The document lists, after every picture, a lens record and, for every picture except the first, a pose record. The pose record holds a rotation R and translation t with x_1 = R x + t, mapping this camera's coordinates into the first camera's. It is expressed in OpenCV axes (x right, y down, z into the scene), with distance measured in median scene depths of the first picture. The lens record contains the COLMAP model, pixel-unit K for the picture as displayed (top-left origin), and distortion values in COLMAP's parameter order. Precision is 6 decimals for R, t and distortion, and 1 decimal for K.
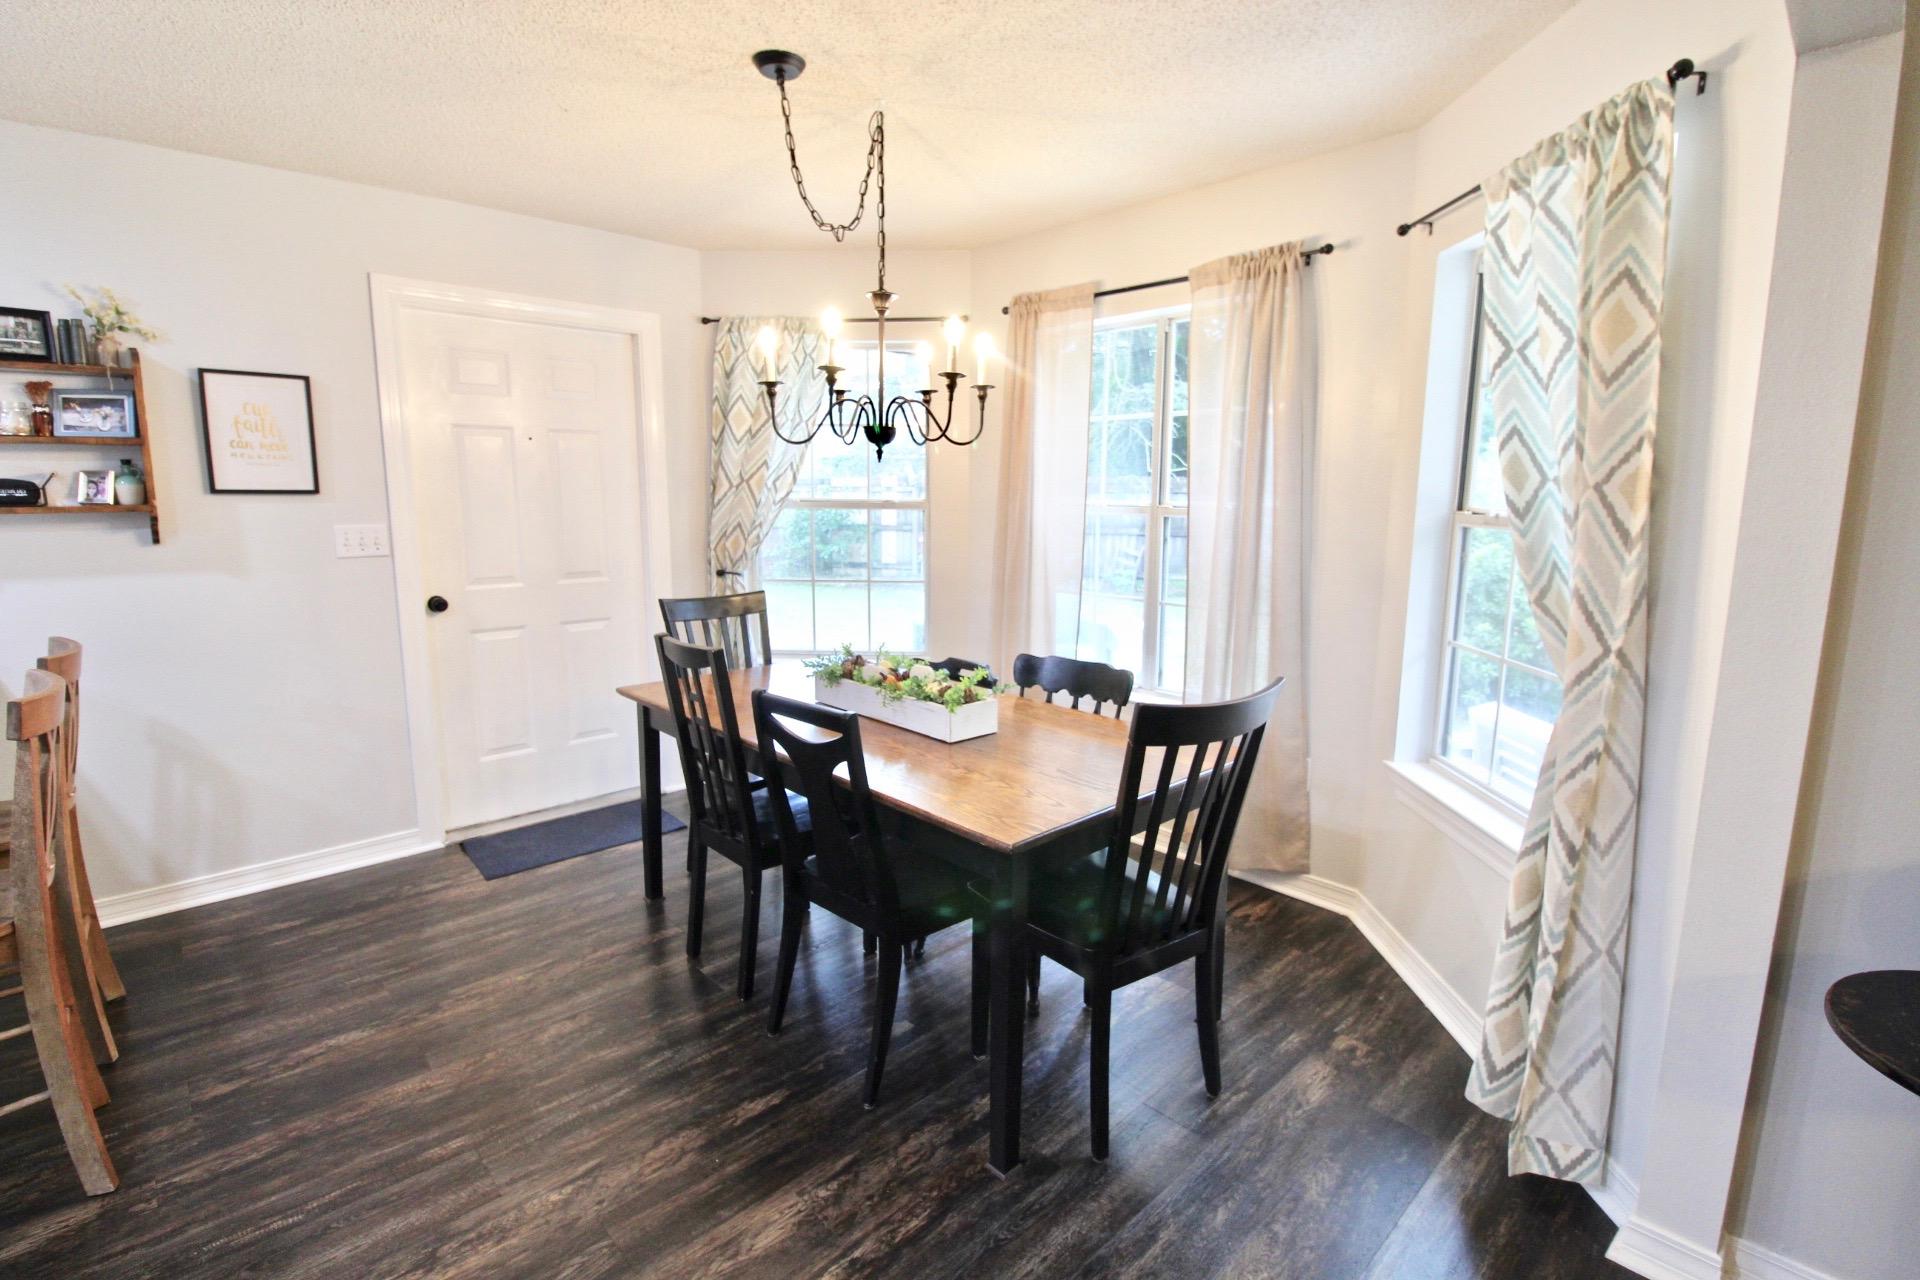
lens RADIAL K [[899.5, 0, 960.0], [0, 899.5, 640.0], [0, 0, 1]] dist [0.000196, -0.010091]
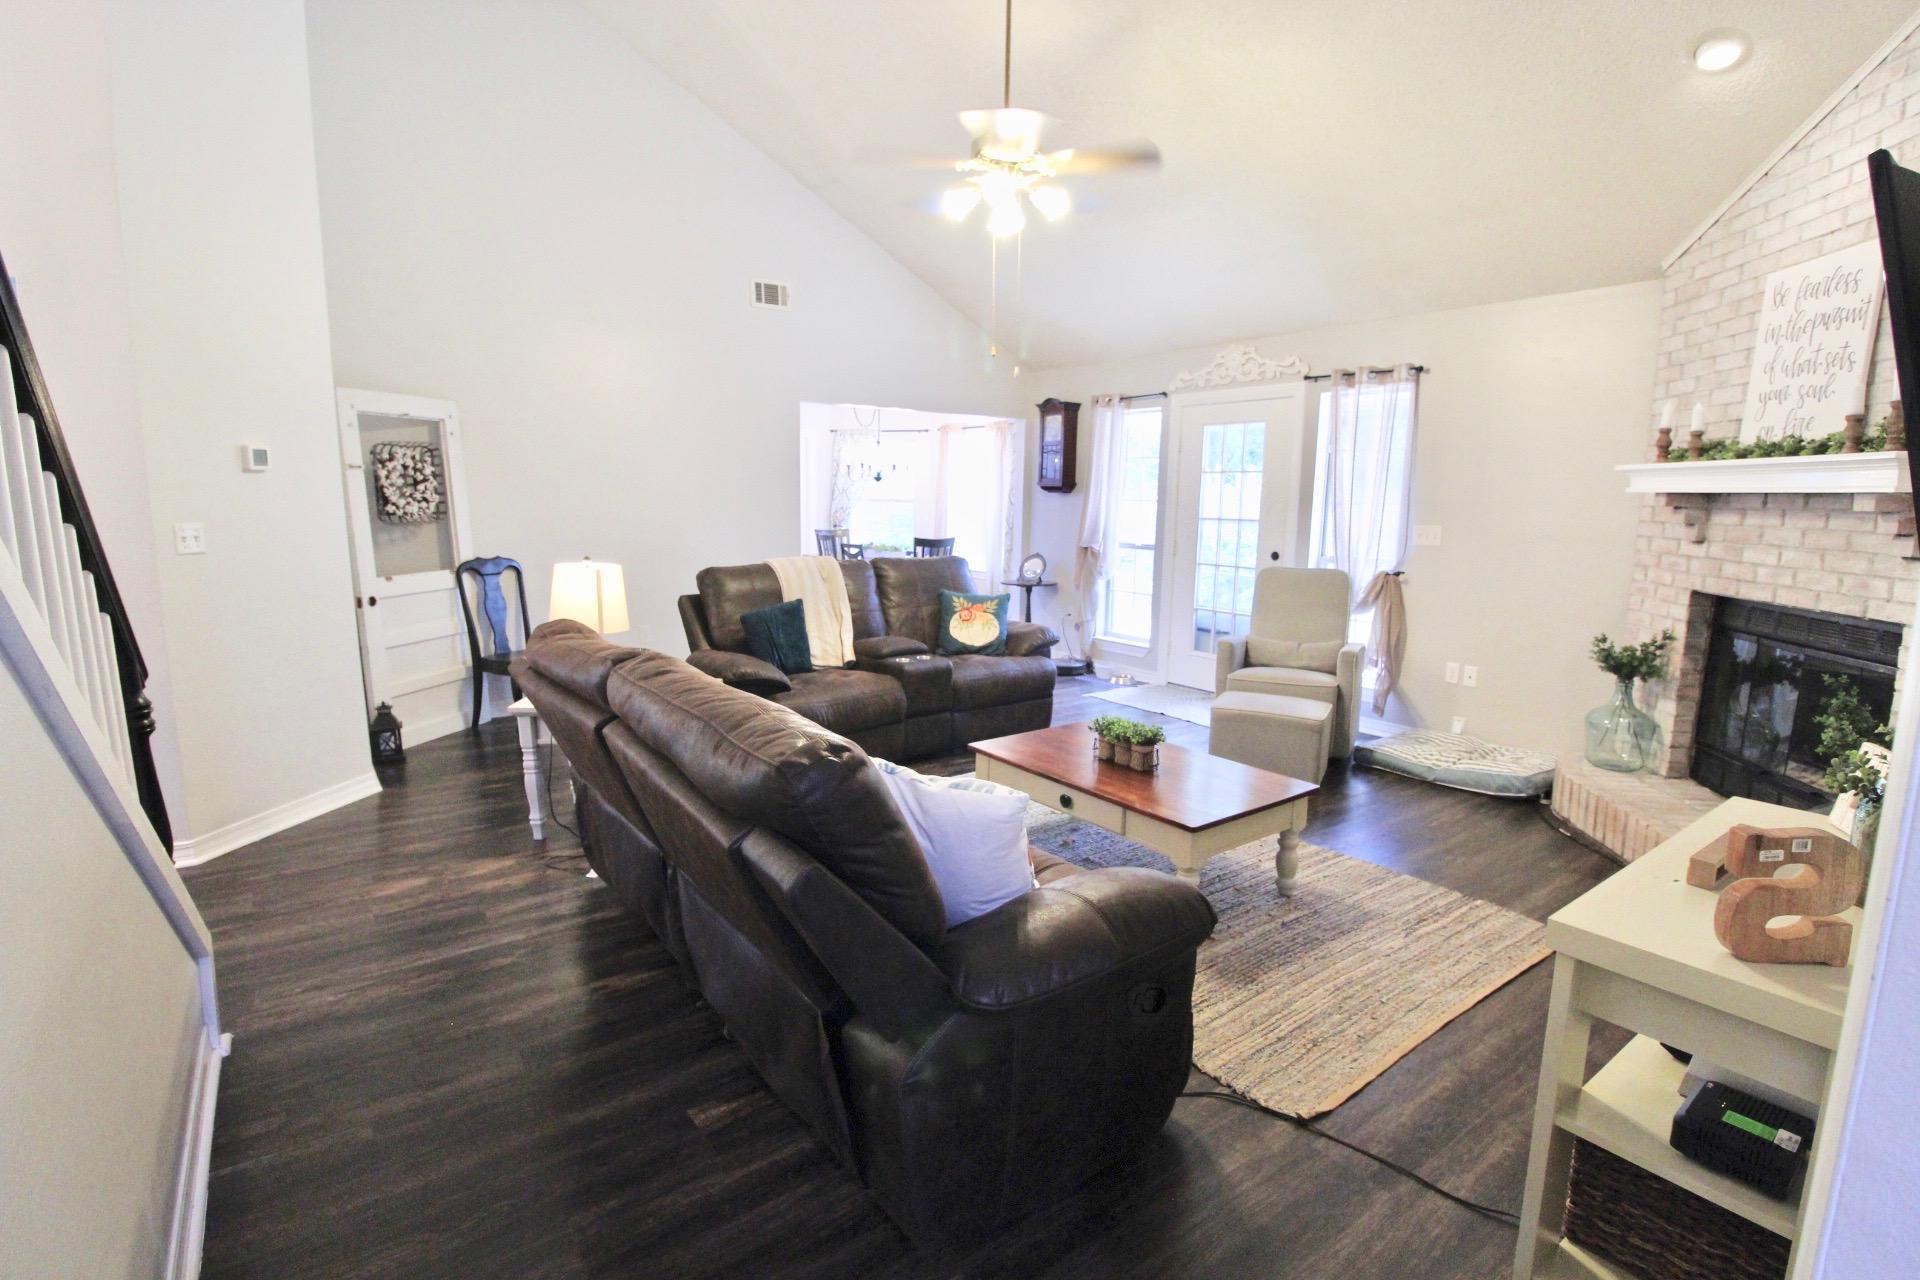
lens RADIAL K [[899.5, 0, 960.0], [0, 899.5, 640.0], [0, 0, 1]] dist [0.000196, -0.010091]
pose [[0.991483, 0.024951, -0.127824, 0.752955], [-0.026237, 0.999621, -0.008390, 0.464287], [0.127566, 0.011672, 0.991761, -2.662124]]
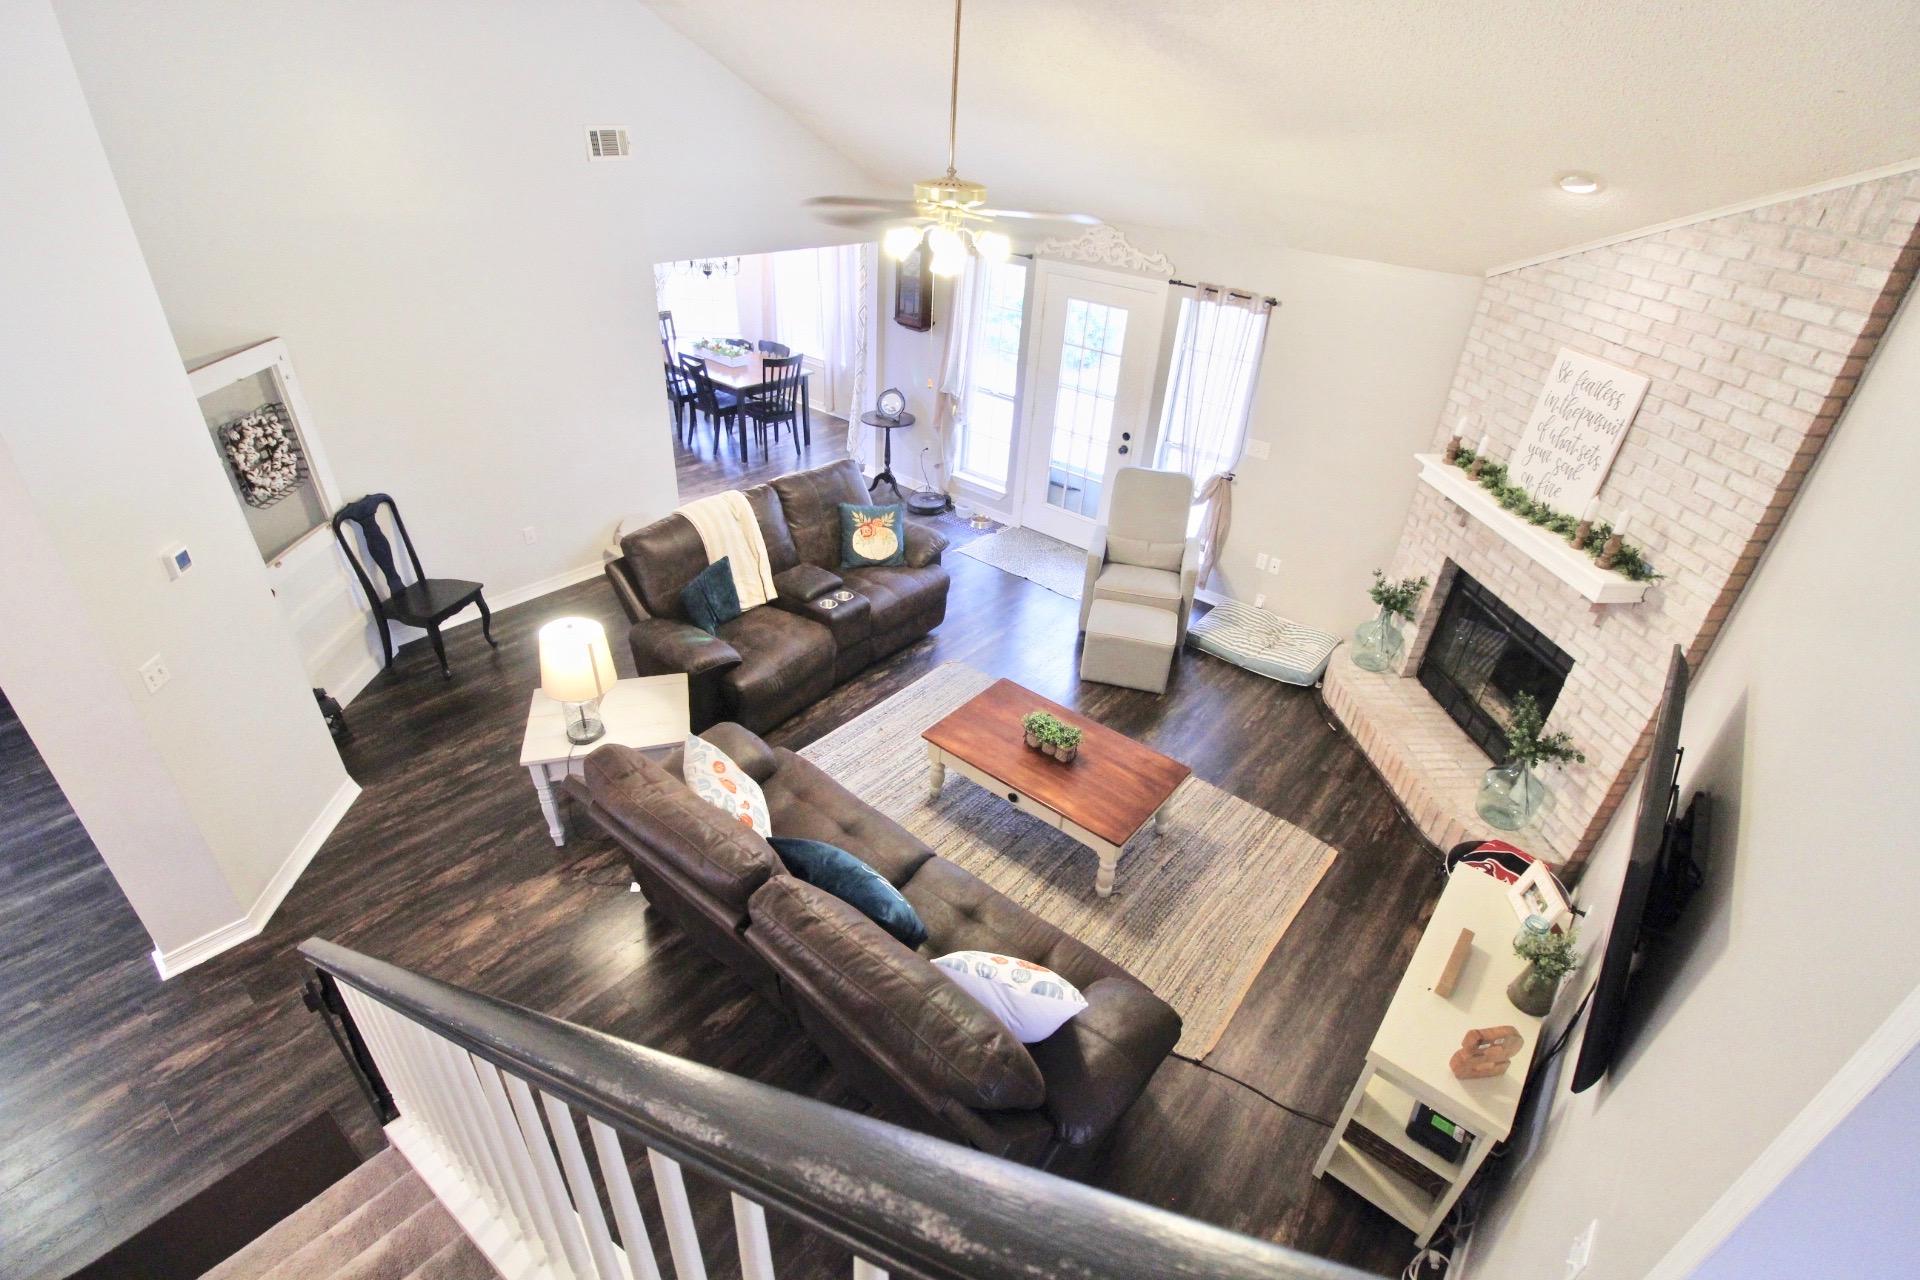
lens RADIAL K [[881.5, 0, 950.5], [0, 881.5, 633.4], [0, 0, 1]] dist [-0.000293, -0.009566]
pose [[0.993521, -0.018888, 0.112072, 0.440164], [-0.024583, 0.927036, 0.374167, -0.242476], [-0.110962, -0.374498, 0.920565, -2.766964]]
